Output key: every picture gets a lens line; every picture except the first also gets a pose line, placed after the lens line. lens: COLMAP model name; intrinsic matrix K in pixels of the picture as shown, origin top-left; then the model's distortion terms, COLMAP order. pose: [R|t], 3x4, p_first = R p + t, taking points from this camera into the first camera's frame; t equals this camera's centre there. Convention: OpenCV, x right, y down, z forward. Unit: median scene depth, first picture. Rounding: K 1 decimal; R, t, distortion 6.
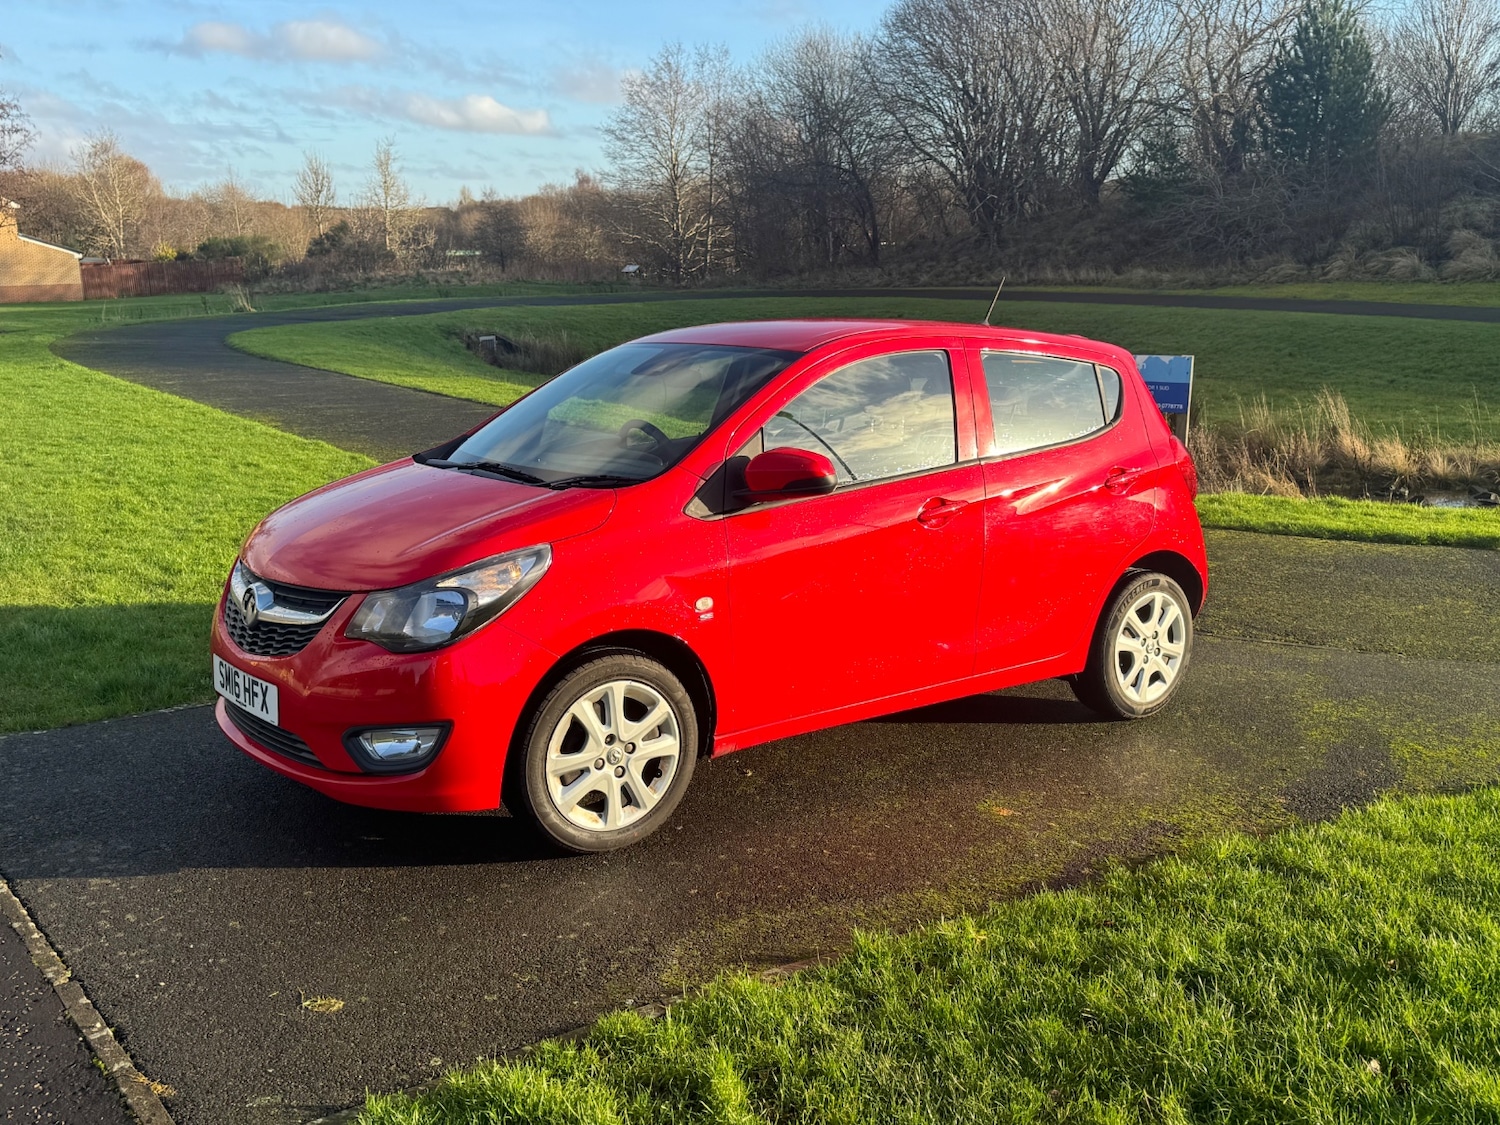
lens RADIAL K [[1416.0, 0, 750.0], [0, 1416.0, 562.5], [0, 0, 1]] dist [0.128950, -0.221780]
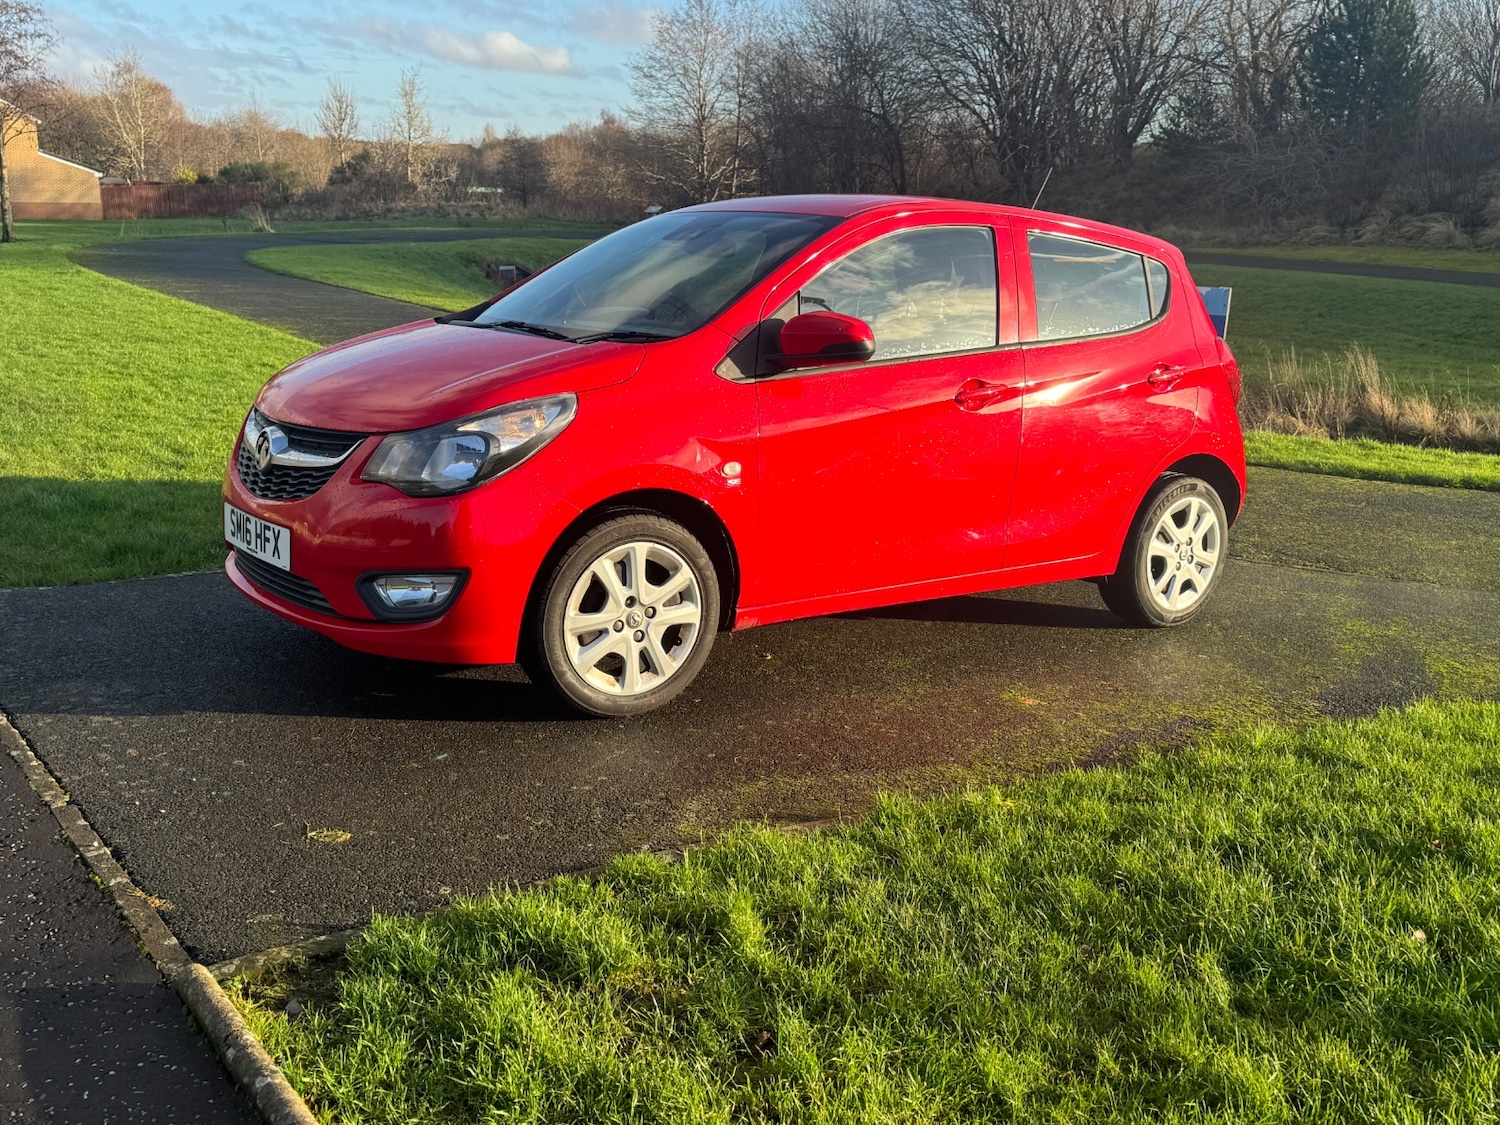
lens RADIAL K [[1416.0, 0, 750.0], [0, 1416.0, 562.5], [0, 0, 1]] dist [0.128950, -0.221780]
pose [[0.999112, 0.041749, -0.005736, -0.009154], [-0.041549, 0.998644, 0.031381, 0.047729], [0.007038, -0.031115, 0.999491, 0.024566]]
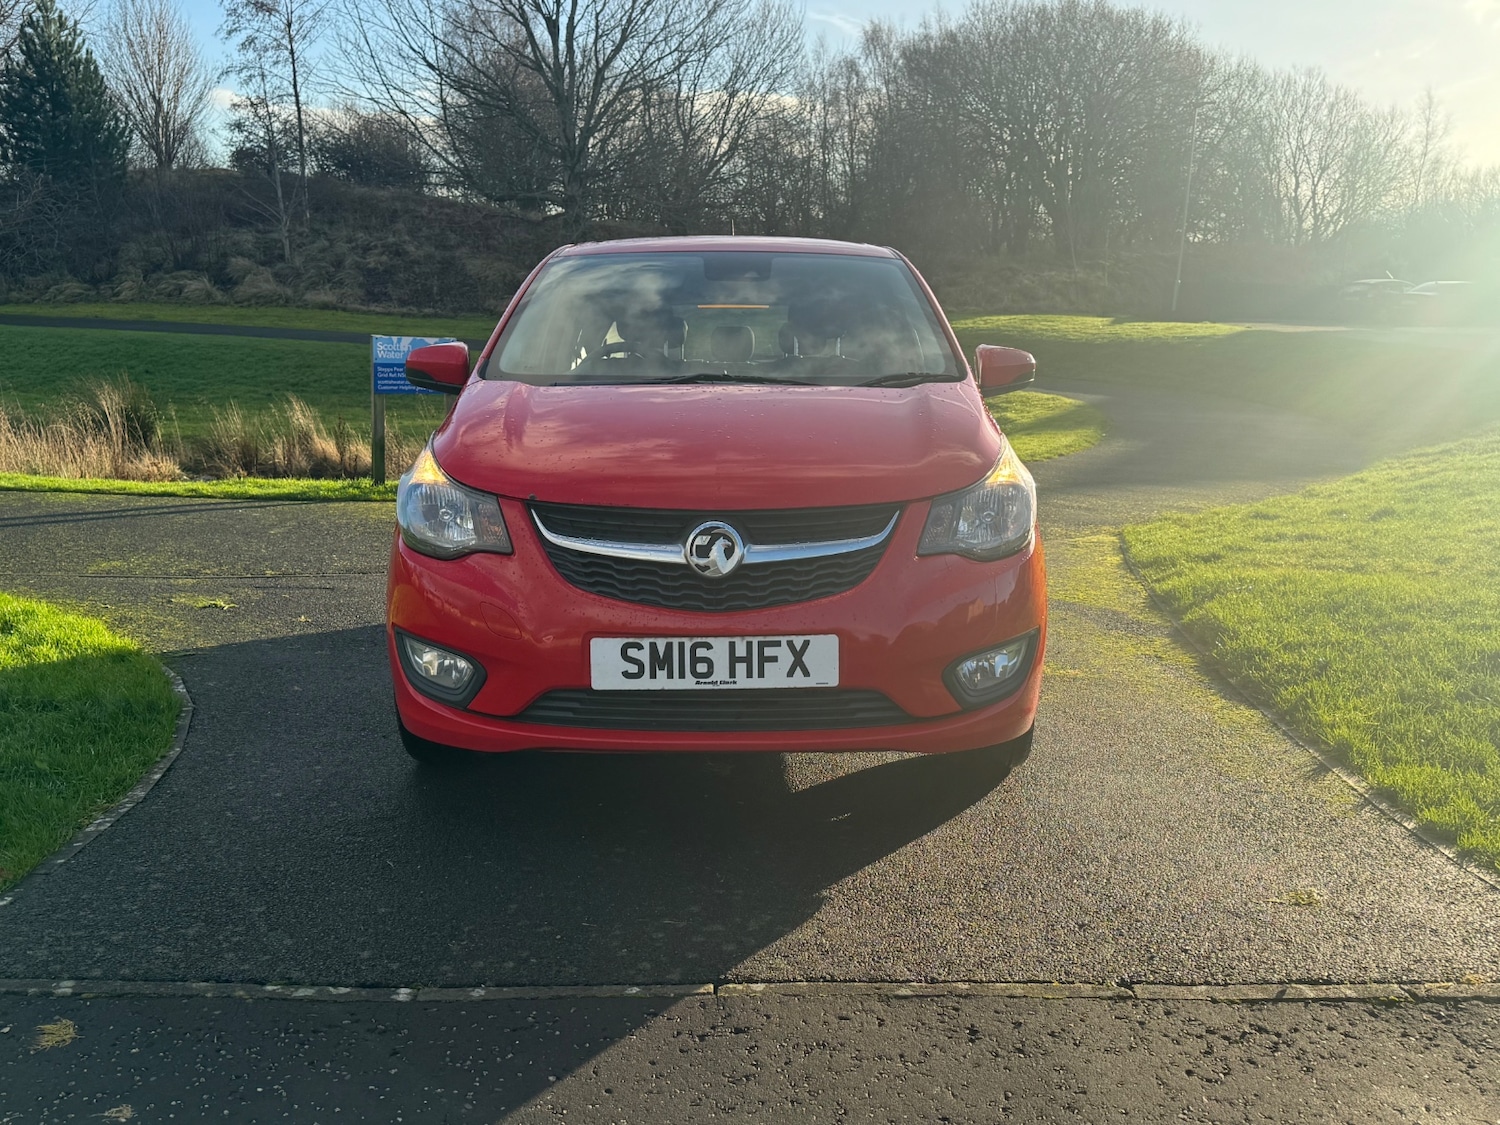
lens RADIAL K [[1416.0, 0, 750.0], [0, 1416.0, 562.5], [0, 0, 1]] dist [0.128950, -0.221780]
pose [[0.614388, -0.116507, 0.780355, -0.703711], [0.138211, 0.989637, 0.038936, 0.007594], [-0.776804, 0.083932, 0.624124, 0.401968]]
